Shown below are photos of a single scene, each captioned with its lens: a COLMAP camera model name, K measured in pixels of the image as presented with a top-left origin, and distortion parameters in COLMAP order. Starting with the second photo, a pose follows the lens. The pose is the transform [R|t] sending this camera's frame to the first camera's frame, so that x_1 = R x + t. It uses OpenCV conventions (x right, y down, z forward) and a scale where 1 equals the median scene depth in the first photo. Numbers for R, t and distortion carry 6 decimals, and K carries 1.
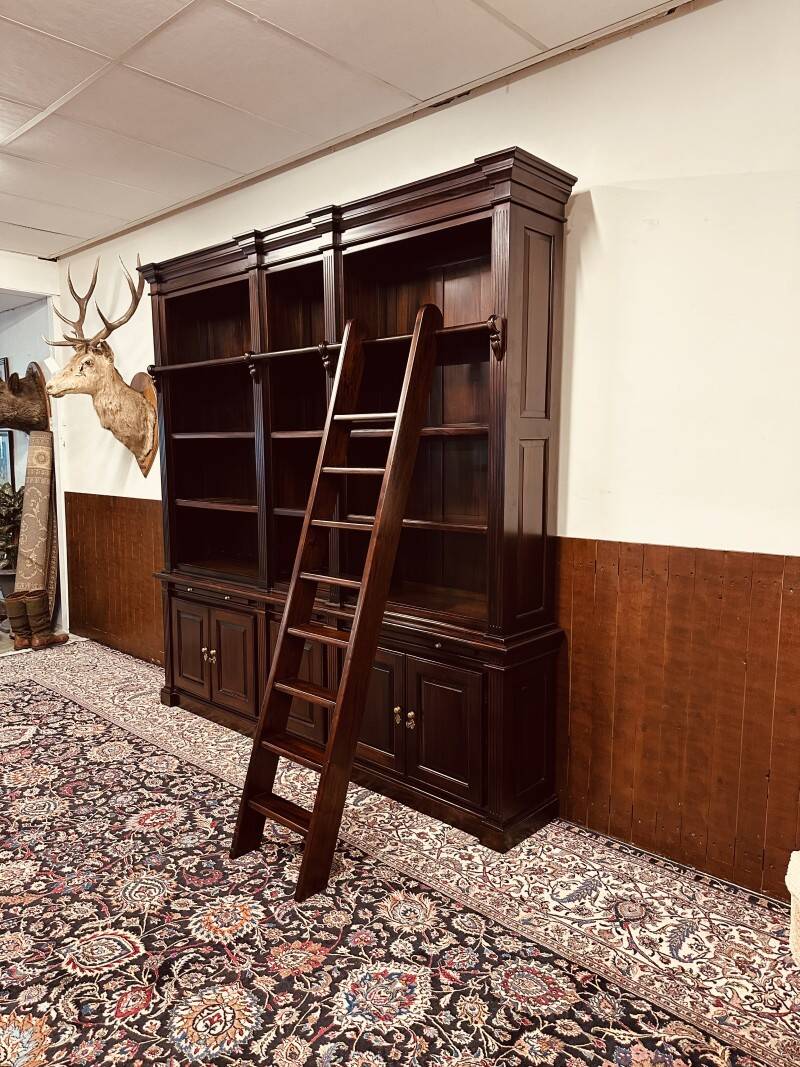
lens RADIAL K [[754.7, 0, 395.8], [0, 754.7, 529.9], [0, 0, 1]] dist [0.022497, -0.033259]
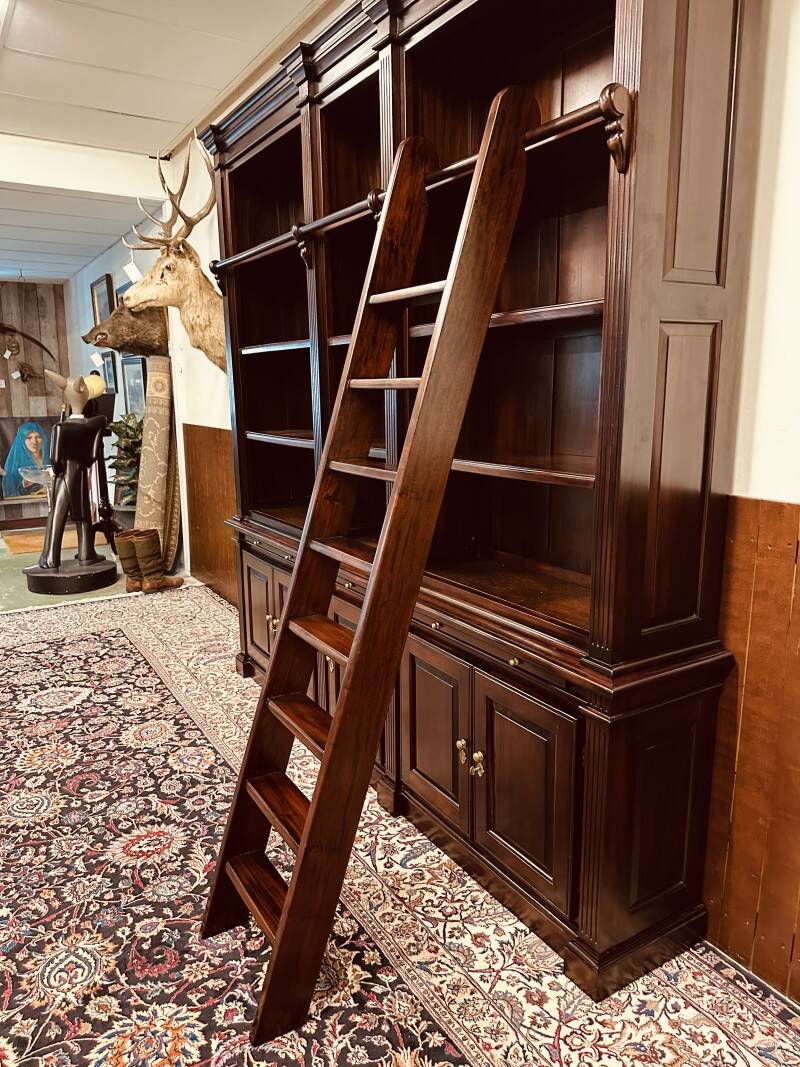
lens RADIAL K [[754.7, 0, 398.9], [0, 754.7, 535.1], [0, 0, 1]] dist [0.022497, -0.033259]
pose [[0.964336, 0.045779, -0.260692, 0.119446], [-0.022869, 0.995657, 0.090250, -0.008182], [0.263692, -0.081070, 0.961194, 0.358804]]
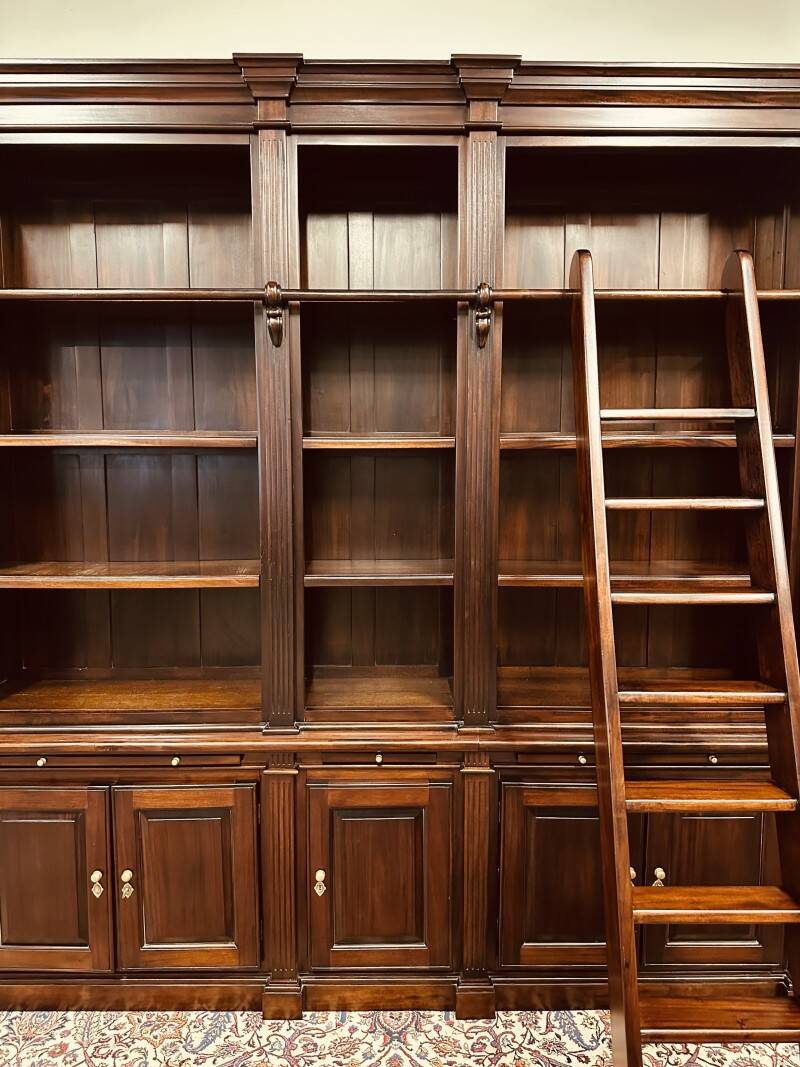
lens RADIAL K [[754.7, 0, 395.2], [0, 754.7, 535.8], [0, 0, 1]] dist [0.022497, -0.033259]
pose [[0.726511, -0.055929, 0.684875, -0.592380], [0.072705, 0.997344, 0.004320, -0.067560], [-0.683298, 0.046655, 0.728648, 0.672956]]
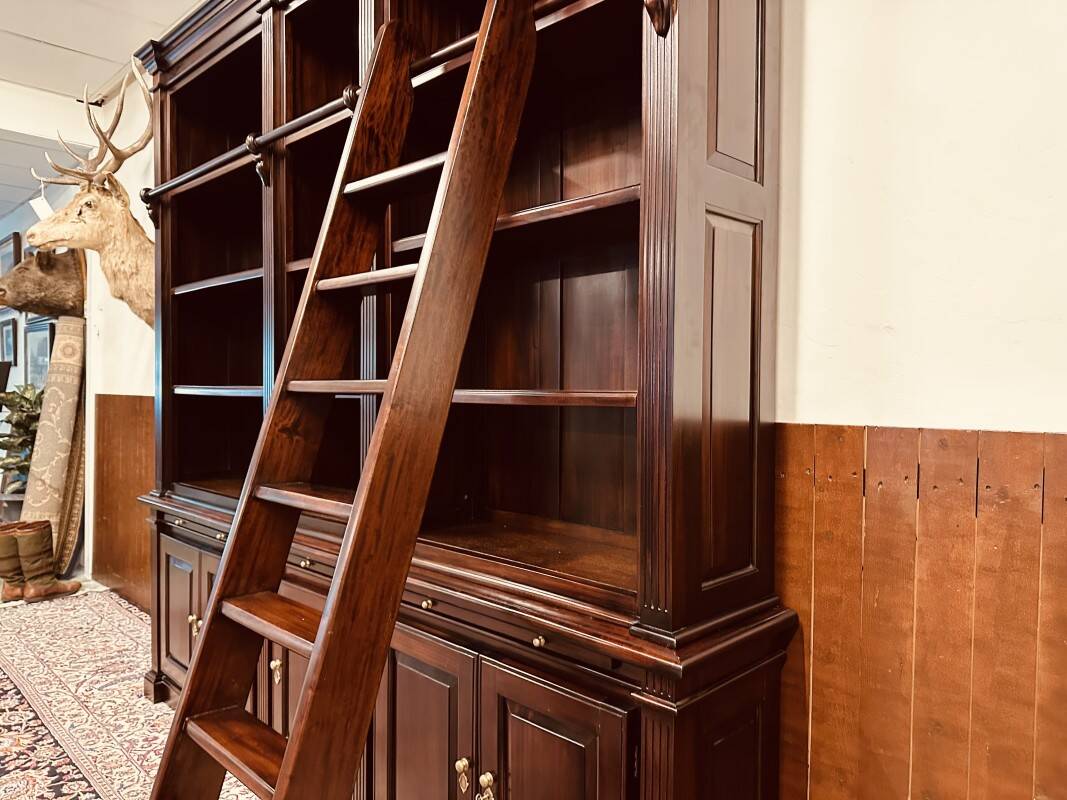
lens RADIAL K [[754.7, 0, 530.2], [0, 754.7, 395.0], [0, 0, 1]] dist [0.022497, -0.033259]
pose [[0.999491, 0.010737, -0.030045, 0.062457], [-0.013647, 0.995055, -0.098385, 0.041851], [0.028840, 0.098745, 0.994695, 0.481676]]
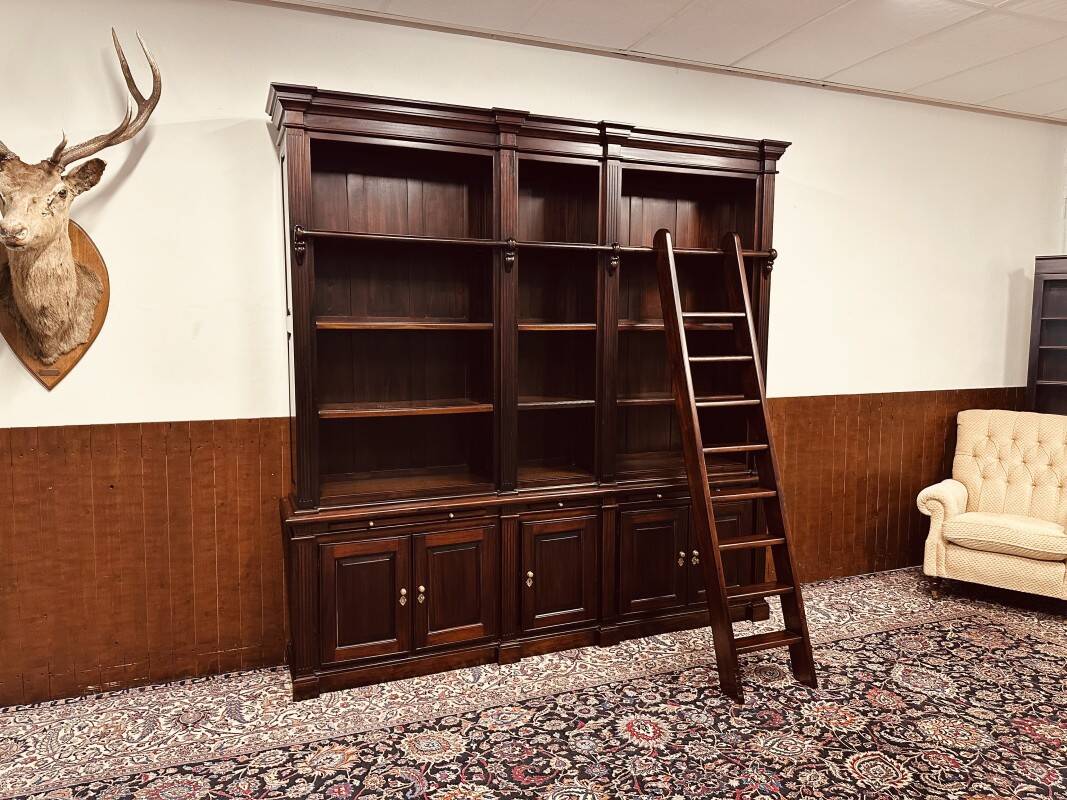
lens RADIAL K [[754.7, 0, 527.0], [0, 754.7, 401.1], [0, 0, 1]] dist [0.022497, -0.033259]
pose [[0.425548, -0.084389, 0.900993, -1.222657], [0.096849, 0.994171, 0.047373, -0.091909], [-0.899739, 0.067101, 0.431240, 0.706261]]
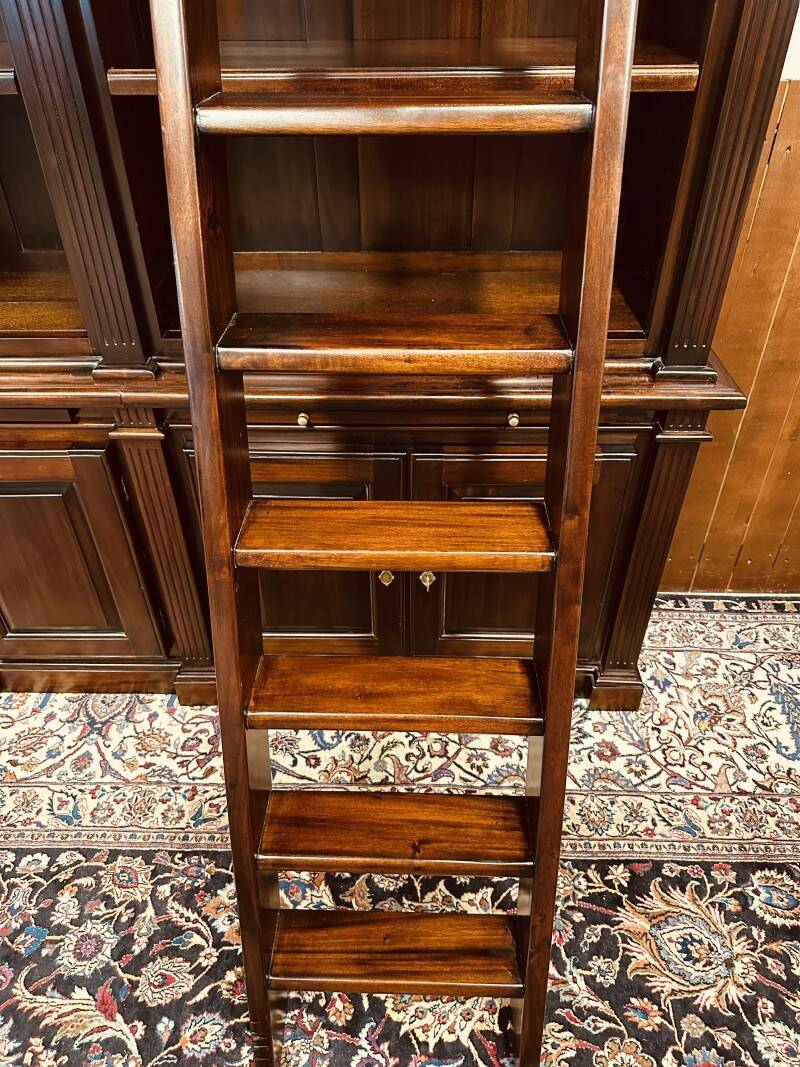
lens RADIAL K [[754.7, 0, 401.8], [0, 754.7, 534.5], [0, 0, 1]] dist [0.022497, -0.033259]
pose [[0.745423, -0.415053, 0.521608, -0.229198], [0.079703, 0.832382, 0.548440, -0.024845], [-0.661809, -0.367247, 0.653558, 0.725798]]
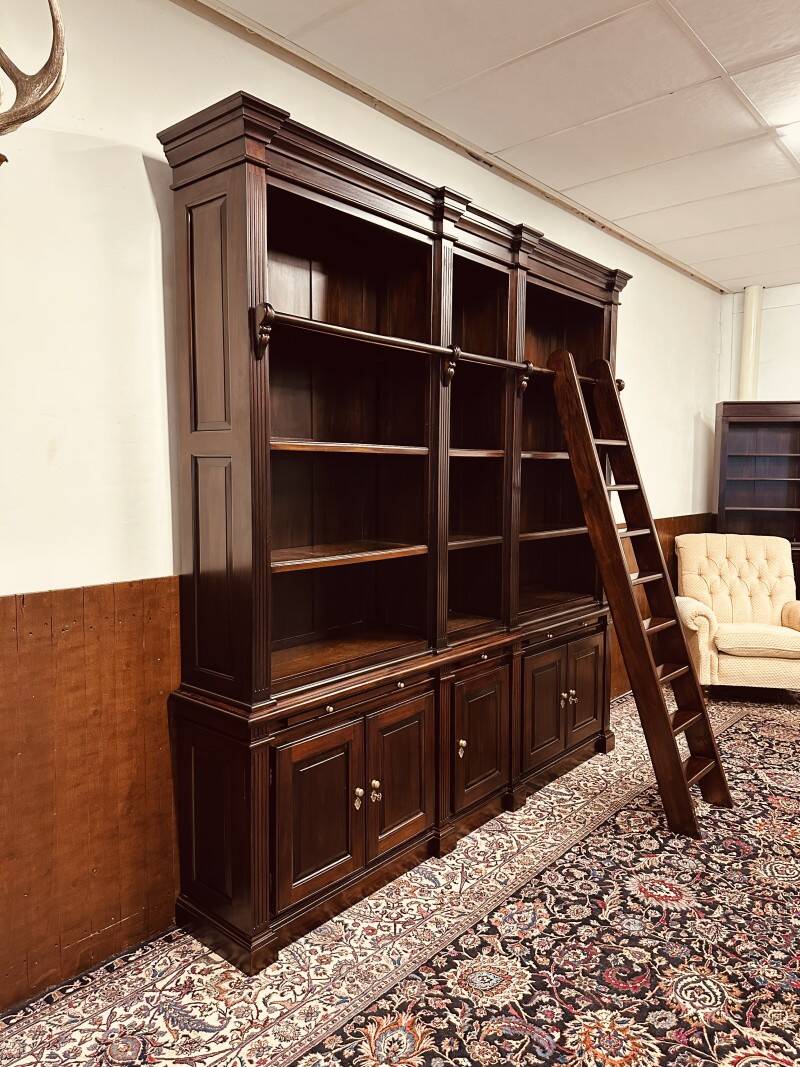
lens RADIAL K [[754.7, 0, 396.0], [0, 754.7, 531.2], [0, 0, 1]] dist [0.022497, -0.033259]
pose [[-0.037379, -0.076285, 0.996385, -1.161149], [0.108670, 0.990859, 0.079938, -0.135143], [-0.993375, 0.111266, -0.028748, 1.303871]]
